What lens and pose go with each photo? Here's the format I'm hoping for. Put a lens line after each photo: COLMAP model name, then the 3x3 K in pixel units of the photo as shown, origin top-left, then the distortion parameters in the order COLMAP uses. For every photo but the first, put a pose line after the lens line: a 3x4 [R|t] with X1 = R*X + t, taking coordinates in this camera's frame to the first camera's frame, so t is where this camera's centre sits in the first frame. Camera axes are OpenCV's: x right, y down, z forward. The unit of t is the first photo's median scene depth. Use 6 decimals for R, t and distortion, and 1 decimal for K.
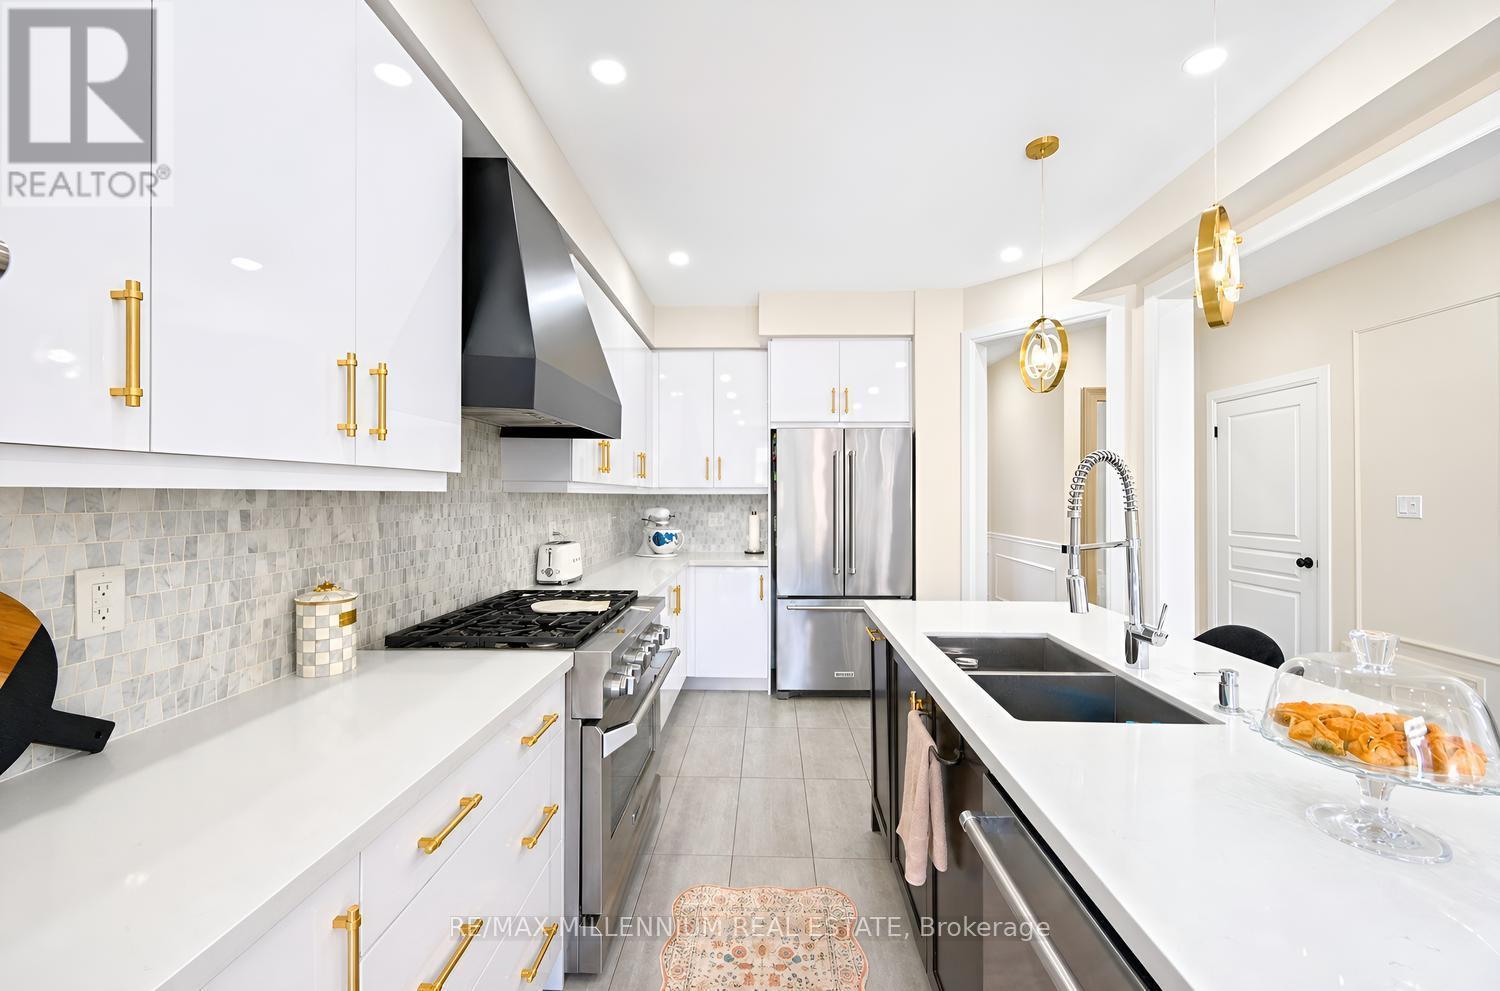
lens RADIAL K [[565.1, 0, 741.9], [0, 565.1, 492.6], [0, 0, 1]] dist [-0.000819, 0.000047]
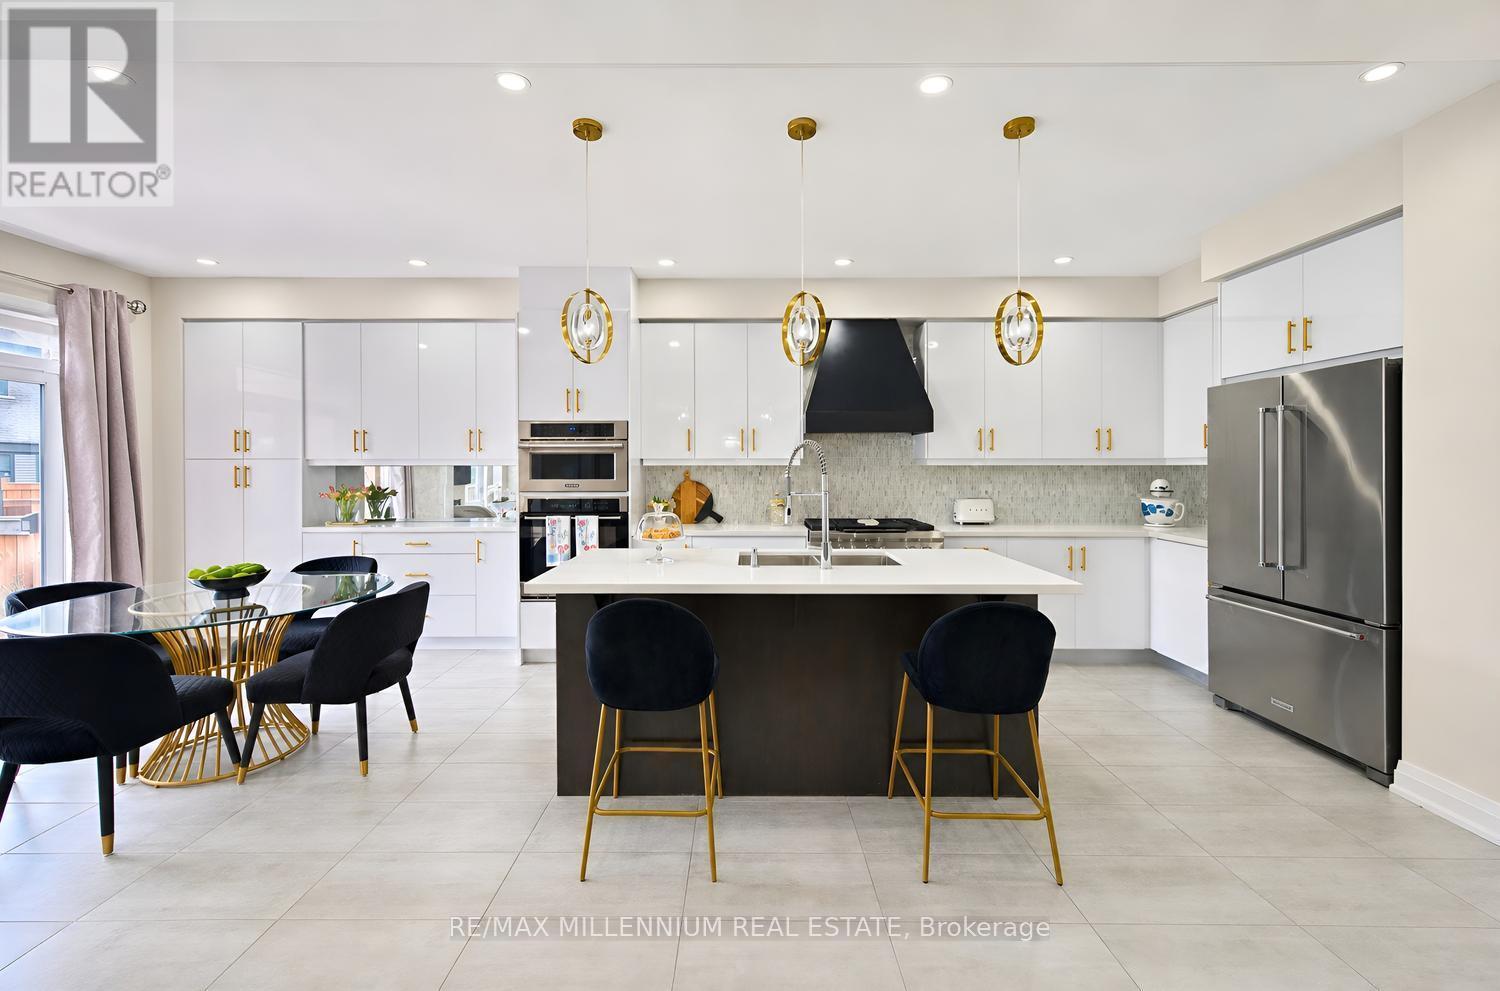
lens RADIAL K [[587.2, 0, 751.2], [0, 587.2, 472.7], [0, 0, 1]] dist [0.000201, 0.000040]
pose [[0.058834, 0.011671, -0.998200, 2.212279], [0.005431, 0.999913, 0.012011, -0.001921], [0.998253, -0.006128, 0.058765, 0.596836]]
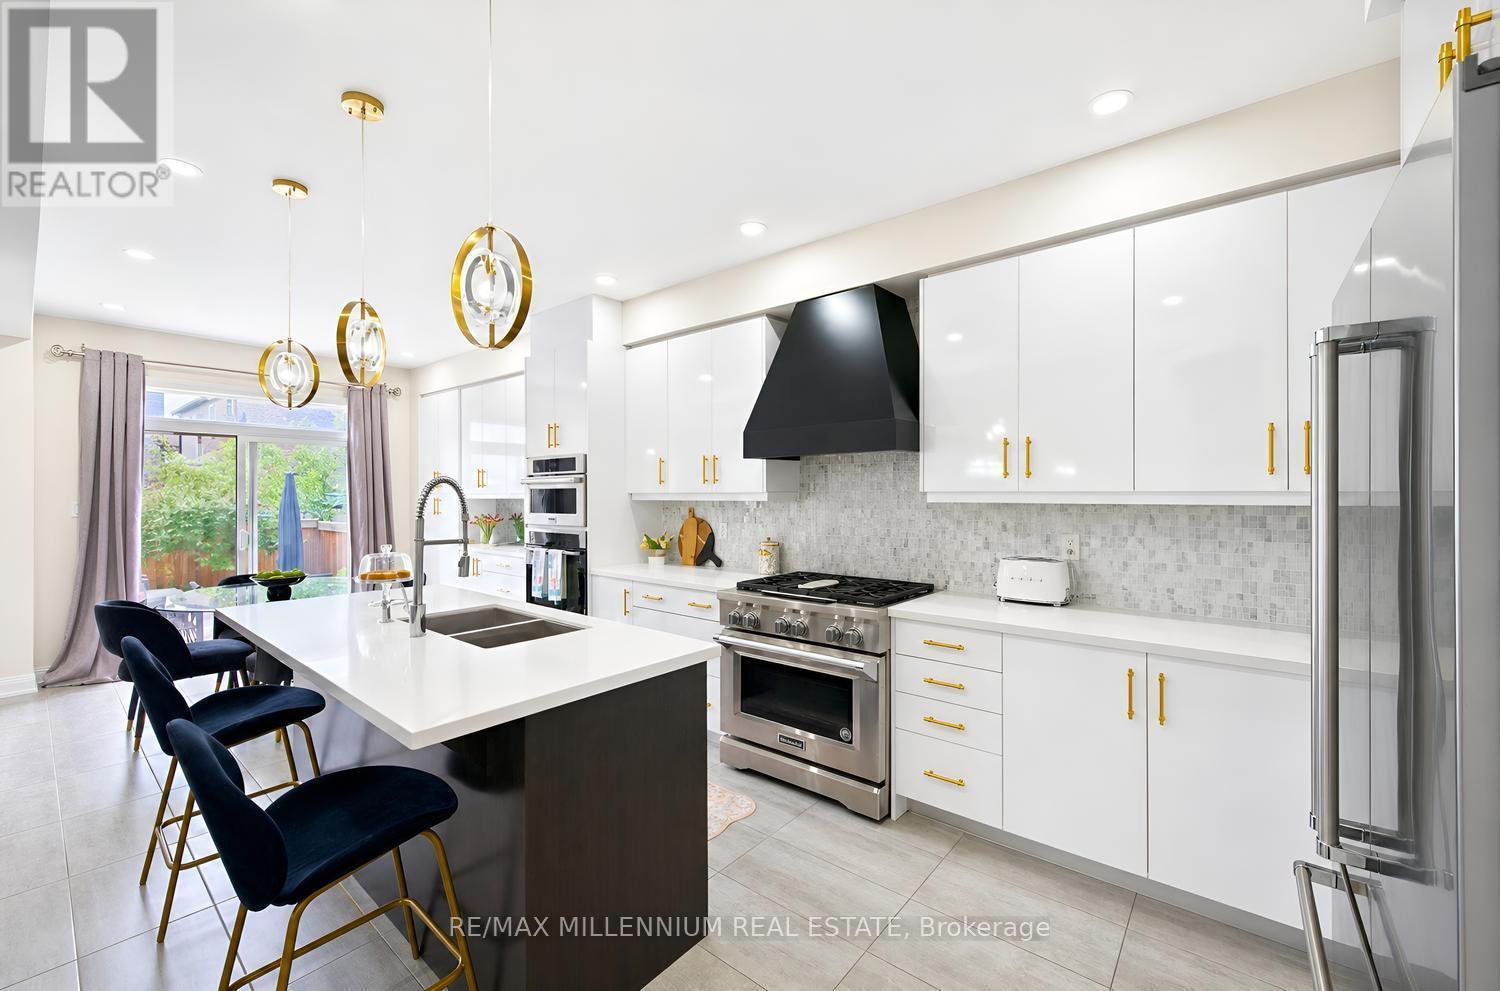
lens RADIAL K [[605.6, 0, 749.2], [0, 605.6, 501.0], [0, 0, 1]] dist [0.001394, 0.000219]
pose [[-0.595860, 0.007311, -0.803055, 1.274304], [0.003374, 0.999973, 0.006601, -0.016167], [0.803081, 0.001224, -0.595868, 2.236369]]
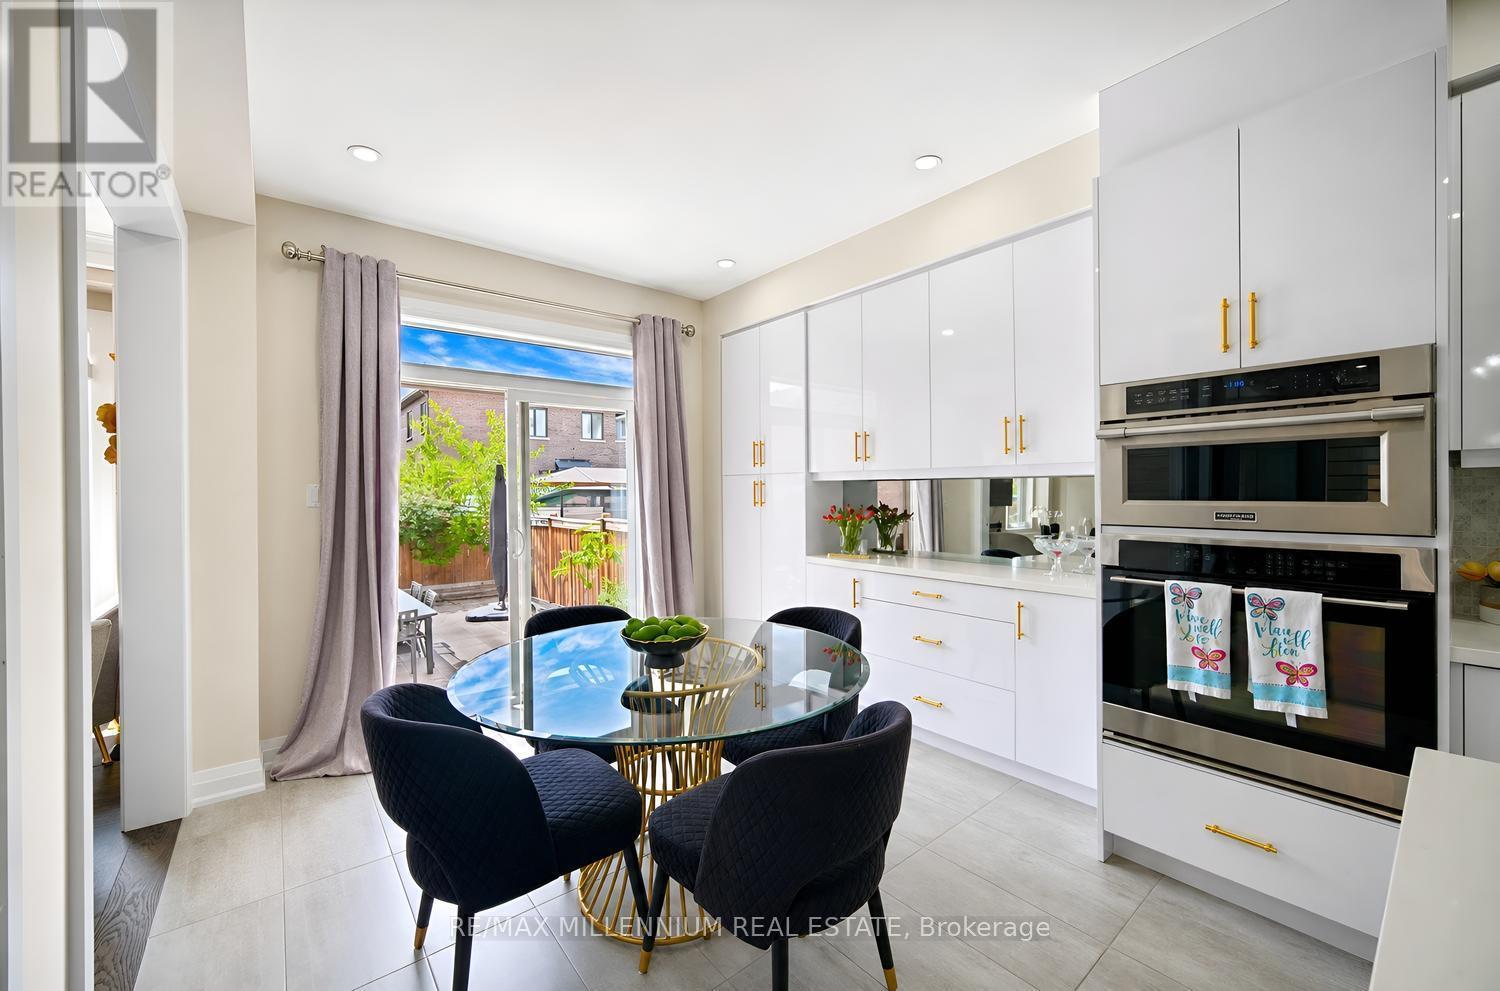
lens RADIAL K [[565.1, 0, 741.9], [0, 565.1, 492.6], [0, 0, 1]] dist [-0.000819, 0.000047]
pose [[-0.738862, 0.012703, -0.673737, 1.064096], [0.012724, 0.999907, 0.004899, 0.018043], [0.673736, -0.004953, -0.738955, 0.140705]]
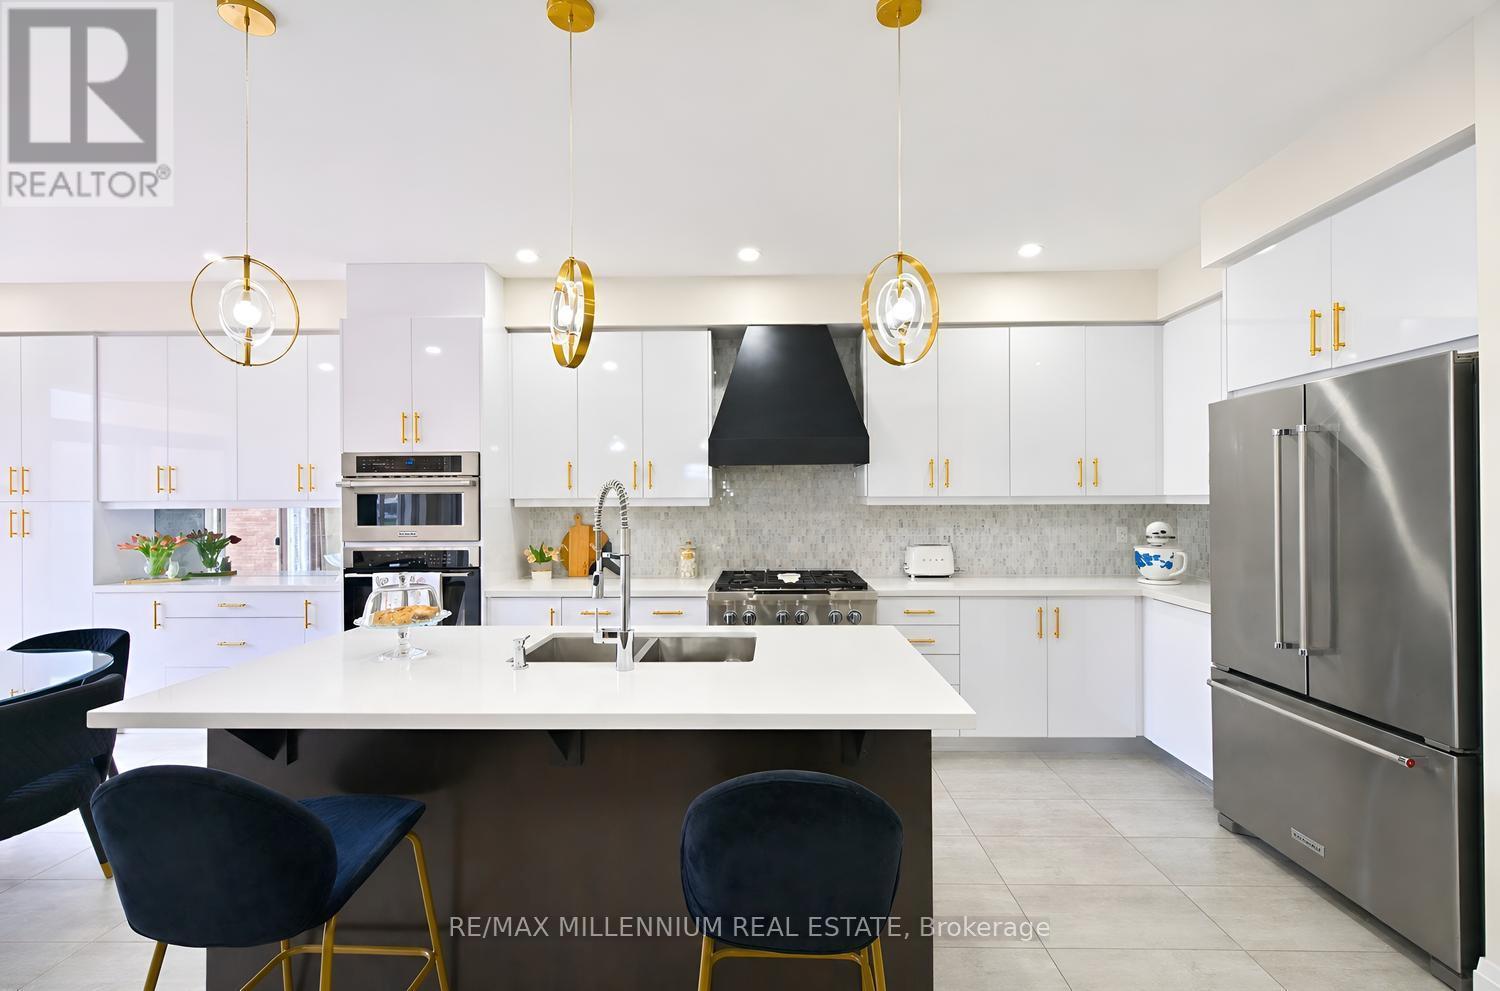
lens RADIAL K [[597.0, 0, 770.3], [0, 597.0, 499.9], [0, 0, 1]] dist [-0.001129, -0.000034]
pose [[0.042561, 0.002046, -0.999092, 1.750175], [0.010085, 0.999946, 0.002478, -0.029157], [0.999043, -0.010181, 0.042538, 1.122287]]
